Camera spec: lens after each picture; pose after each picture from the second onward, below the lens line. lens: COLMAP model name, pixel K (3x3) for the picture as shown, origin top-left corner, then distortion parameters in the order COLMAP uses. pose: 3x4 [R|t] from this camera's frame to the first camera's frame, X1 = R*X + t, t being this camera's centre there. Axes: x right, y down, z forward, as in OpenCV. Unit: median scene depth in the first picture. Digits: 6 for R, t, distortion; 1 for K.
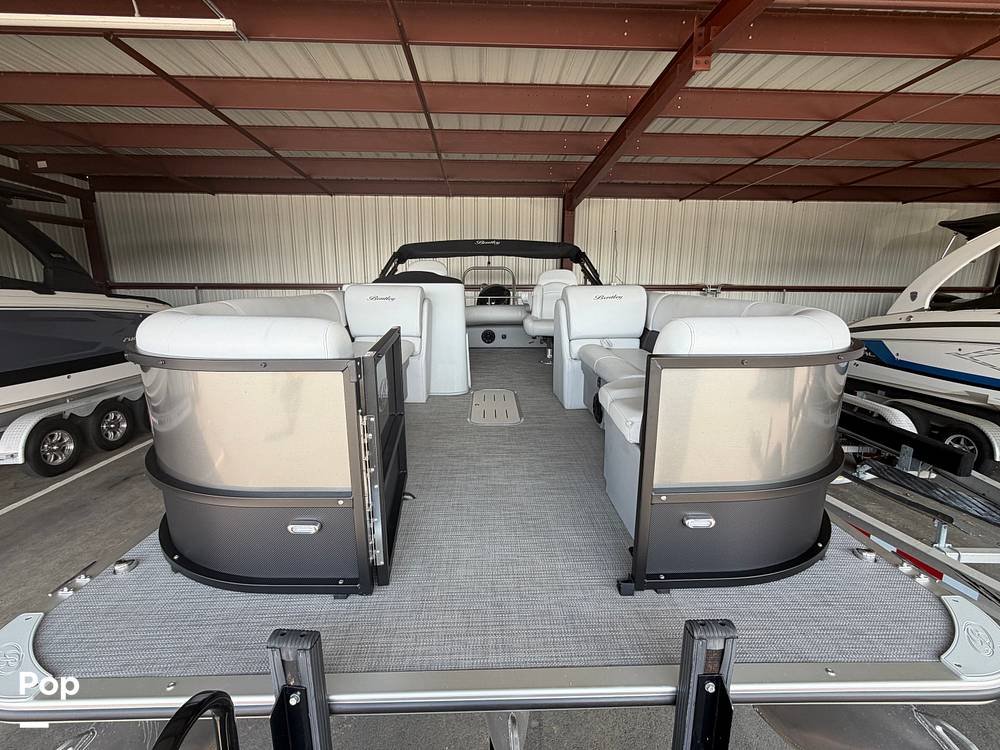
lens RADIAL K [[445.1, 0, 496.8], [0, 445.1, 373.9], [0, 0, 1]] dist [0.001088, 0.000000]
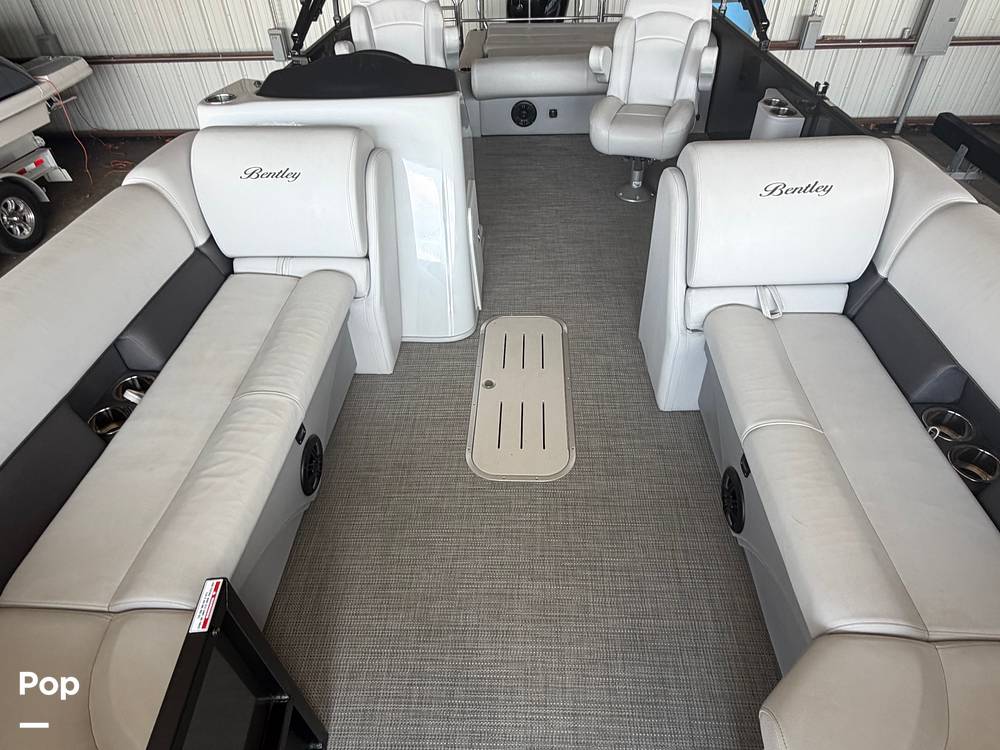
lens RADIAL K [[591.7, 0, 501.4], [0, 591.7, 367.4], [0, 0, 1]] dist [0.003731, -0.002246]
pose [[0.997197, 0.020200, -0.072040, 0.007563], [0.016958, 0.876782, 0.480589, -0.106146], [0.072871, -0.480464, 0.873982, 0.151058]]
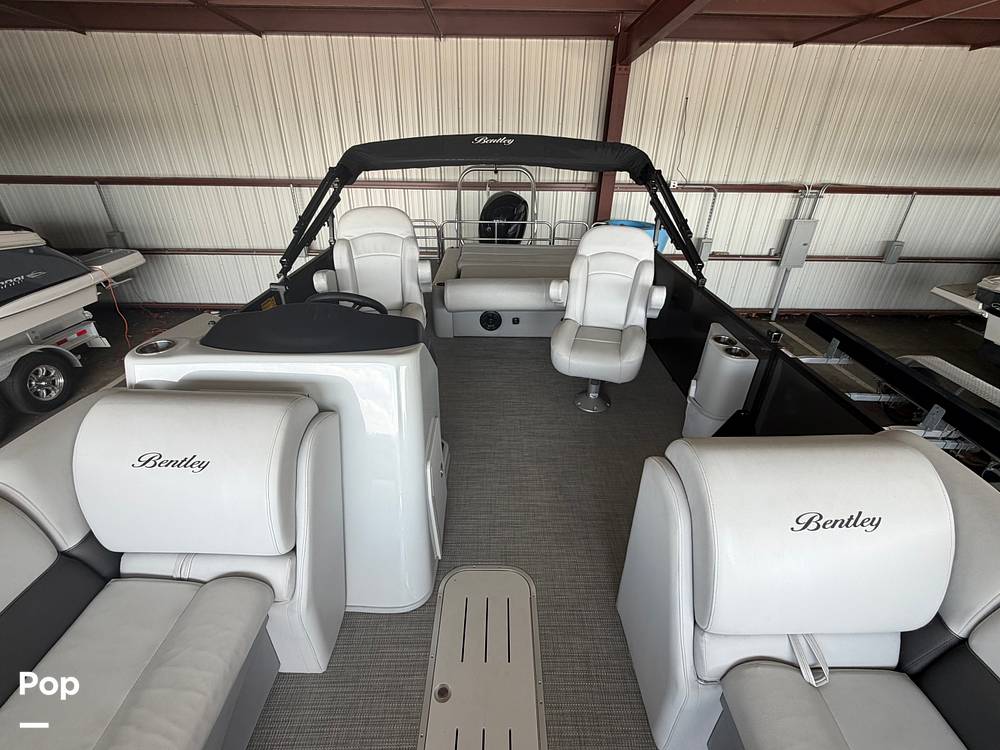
lens RADIAL K [[443.9, 0, 499.7], [0, 443.9, 371.5], [0, 0, 1]] dist [0.002775, -0.000520]
pose [[0.999619, 0.019095, -0.019931, 0.004704], [-0.012473, 0.956661, 0.290938, -0.131004], [0.024623, -0.290578, 0.956534, 0.257048]]
